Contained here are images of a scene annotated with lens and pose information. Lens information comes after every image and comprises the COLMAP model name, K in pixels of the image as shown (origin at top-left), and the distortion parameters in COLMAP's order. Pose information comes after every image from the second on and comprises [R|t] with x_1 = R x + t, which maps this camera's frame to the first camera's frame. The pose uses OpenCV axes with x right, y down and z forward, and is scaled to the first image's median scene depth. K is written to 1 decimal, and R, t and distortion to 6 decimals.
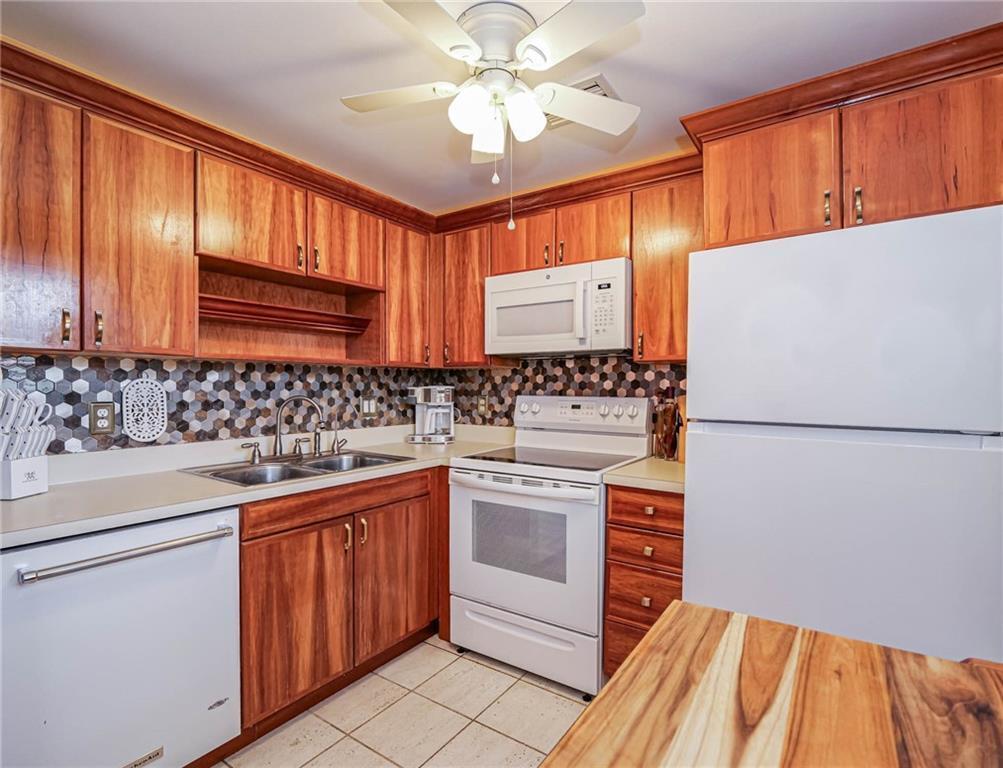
lens RADIAL K [[510.2, 0, 502.2], [0, 510.2, 390.2], [0, 0, 1]] dist [-0.007579, -0.004258]
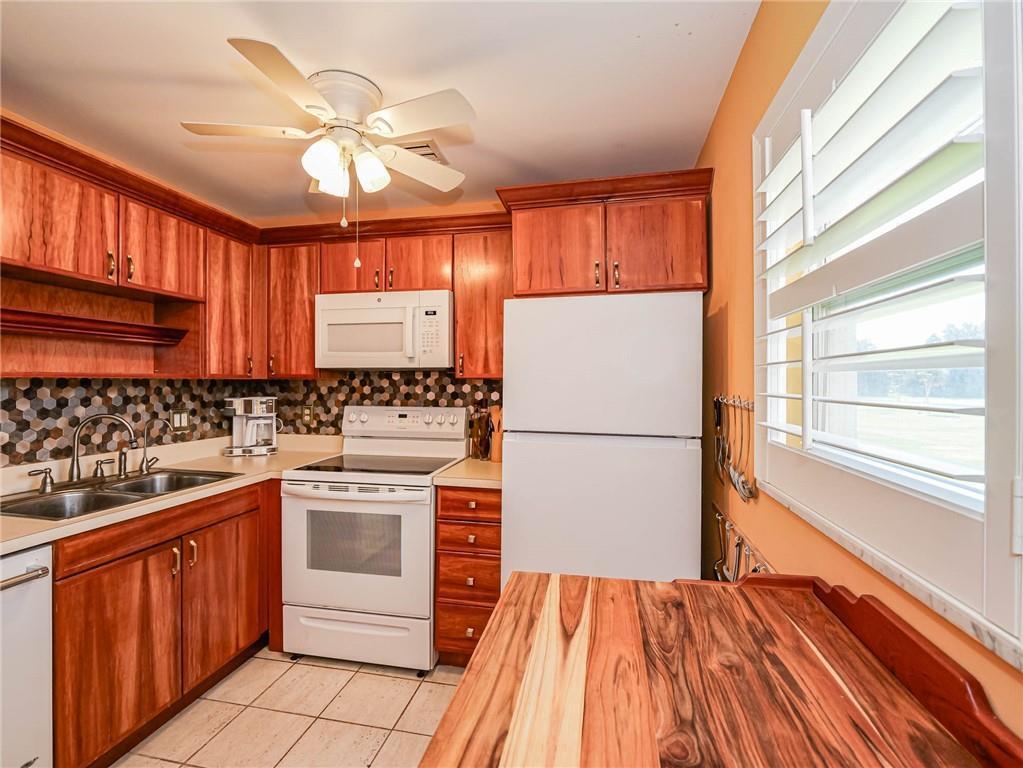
lens RADIAL K [[477.8, 0, 506.3], [0, 477.8, 382.1], [0, 0, 1]] dist [-0.004953, -0.002537]
pose [[0.926327, 0.002332, 0.376712, -0.060916], [0.005438, 0.999794, -0.019560, -0.031161], [-0.376680, 0.020167, 0.926124, -0.081841]]
